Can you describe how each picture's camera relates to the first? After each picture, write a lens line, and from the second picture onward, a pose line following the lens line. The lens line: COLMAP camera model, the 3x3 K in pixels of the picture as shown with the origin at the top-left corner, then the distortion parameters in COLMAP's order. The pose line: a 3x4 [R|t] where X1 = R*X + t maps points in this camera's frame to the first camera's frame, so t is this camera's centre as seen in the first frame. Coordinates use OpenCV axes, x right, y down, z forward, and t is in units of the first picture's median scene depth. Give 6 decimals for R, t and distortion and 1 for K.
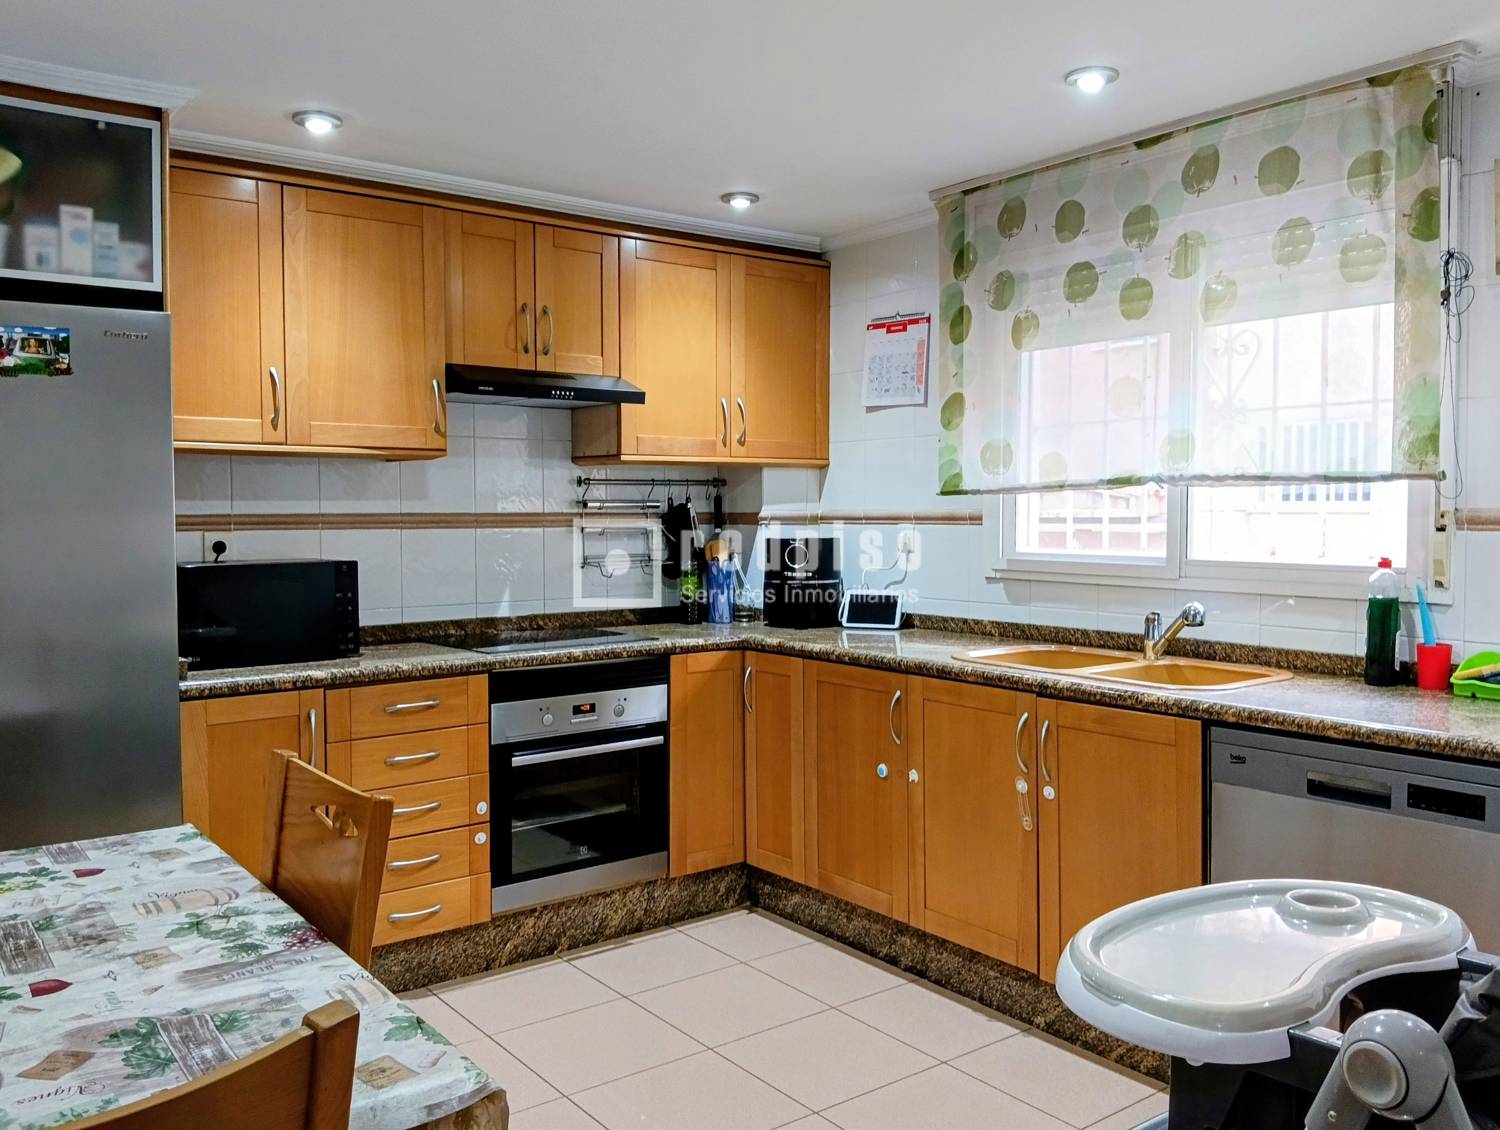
lens RADIAL K [[1159.0, 0, 744.0], [0, 1159.0, 562.4], [0, 0, 1]] dist [0.132240, -0.285254]
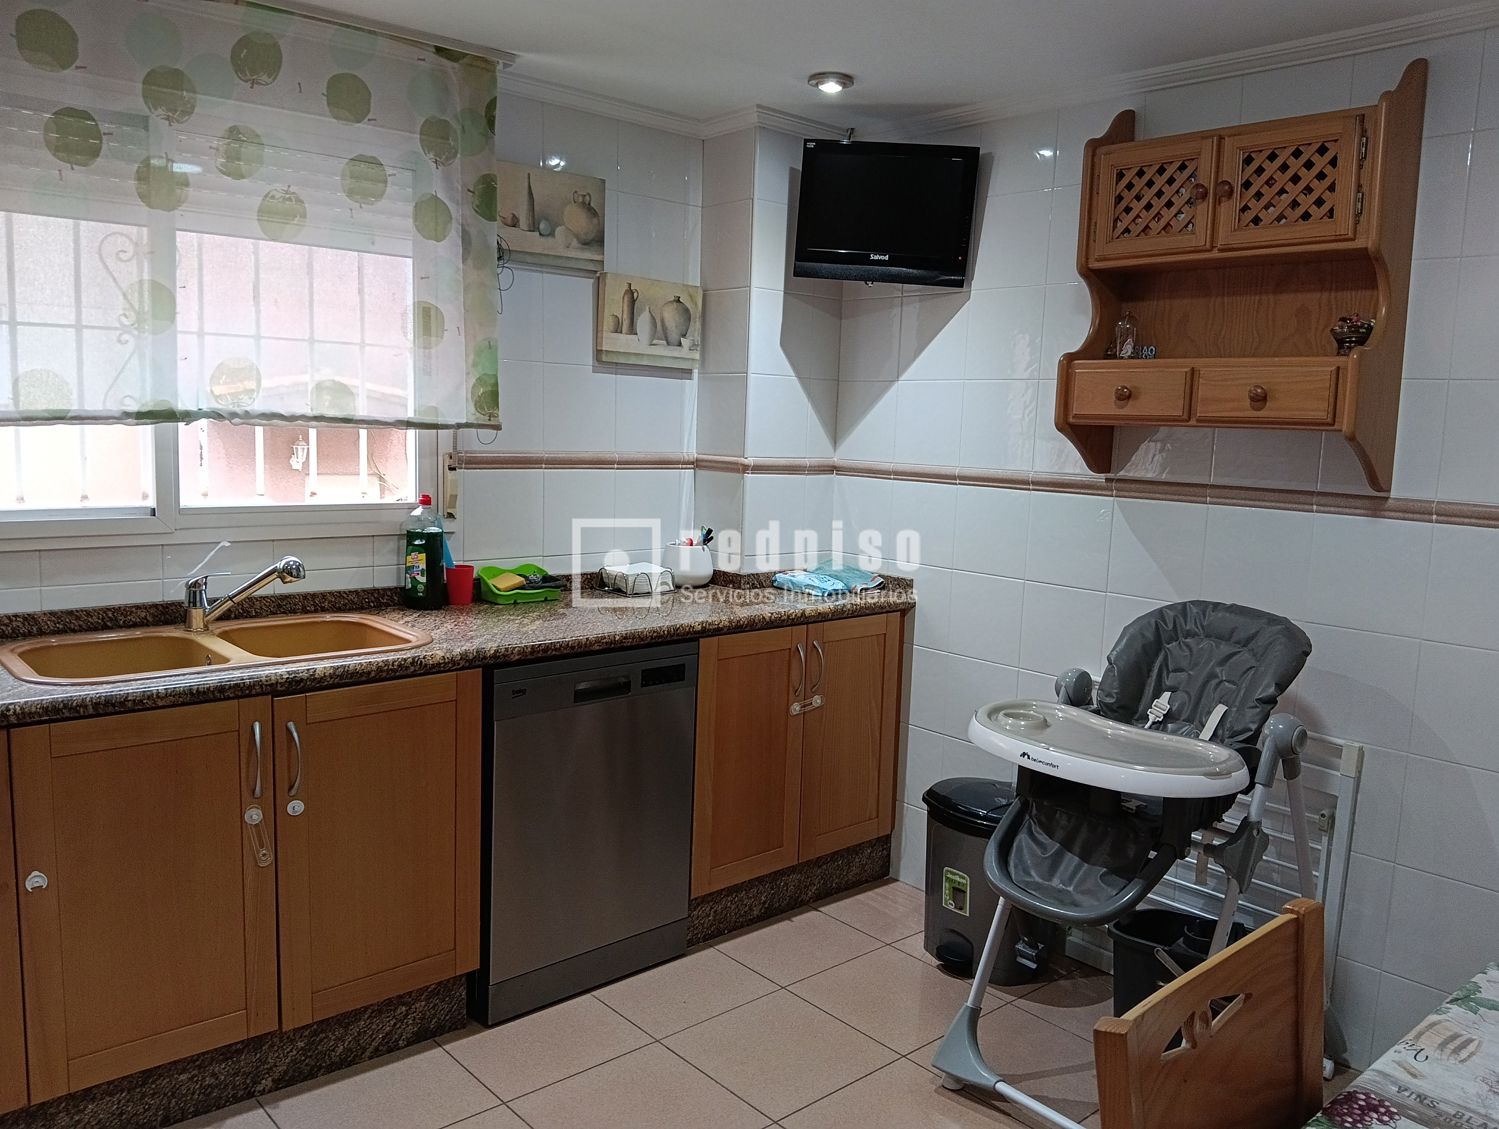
lens RADIAL K [[1158.2, 0, 743.5], [0, 1158.2, 561.9], [0, 0, 1]] dist [0.132240, -0.285254]
pose [[-0.077954, -0.124067, 0.989207, -0.892114], [0.011106, 0.992057, 0.125300, -0.118077], [-0.996895, 0.020754, -0.075957, 1.196596]]
